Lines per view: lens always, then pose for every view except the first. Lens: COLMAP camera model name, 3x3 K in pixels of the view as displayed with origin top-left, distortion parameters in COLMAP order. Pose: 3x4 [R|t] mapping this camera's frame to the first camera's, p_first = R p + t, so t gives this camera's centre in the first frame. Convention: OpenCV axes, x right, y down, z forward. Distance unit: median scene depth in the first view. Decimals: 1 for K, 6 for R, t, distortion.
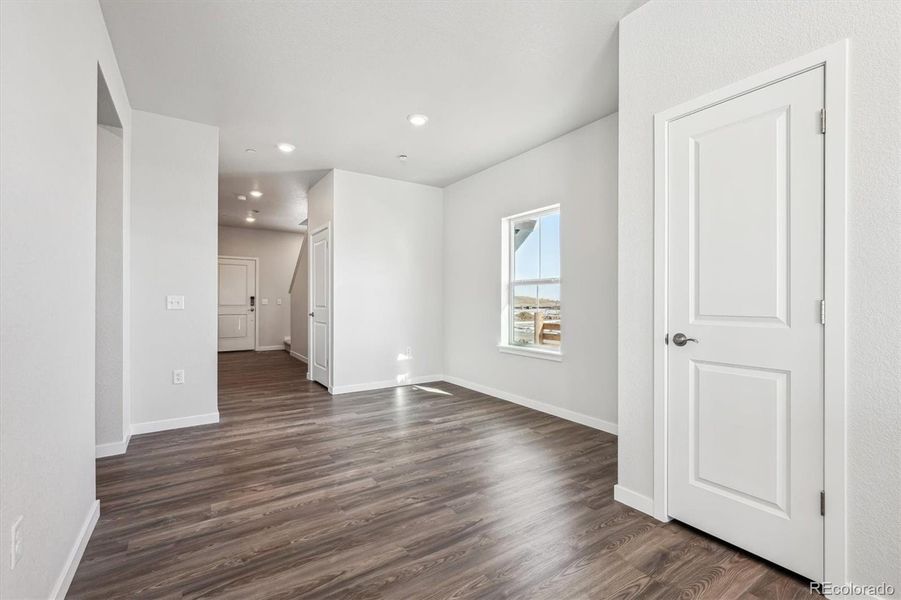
lens RADIAL K [[403.0, 0, 456.1], [0, 403.0, 301.4], [0, 0, 1]] dist [0.001630, 0.000076]
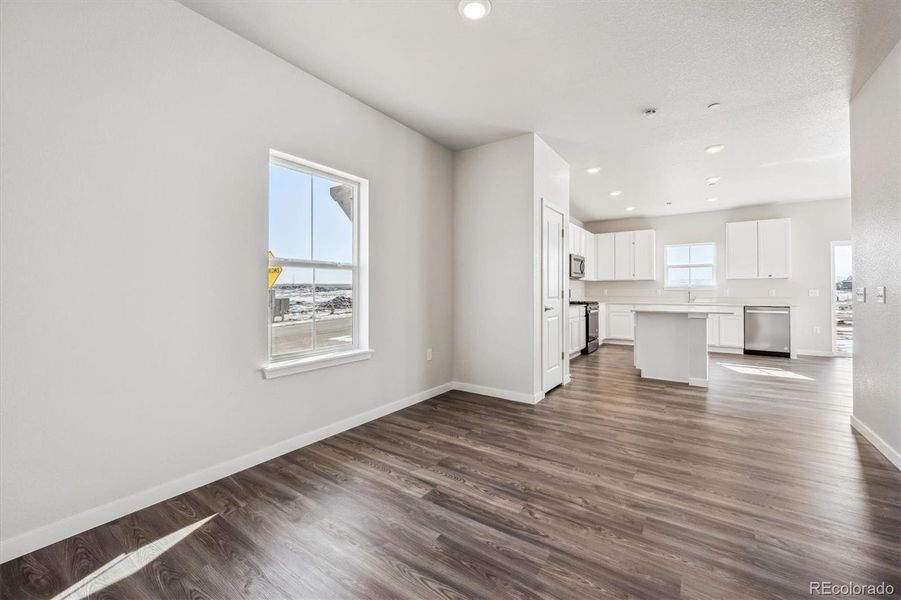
lens RADIAL K [[366.0, 0, 450.4], [0, 366.0, 292.7], [0, 0, 1]] dist [-0.002775, 0.000038]
pose [[-0.358332, -0.010822, 0.933532, -0.588931], [0.002417, 0.999919, 0.012519, -0.007739], [-0.933591, 0.006743, -0.358276, 1.179371]]
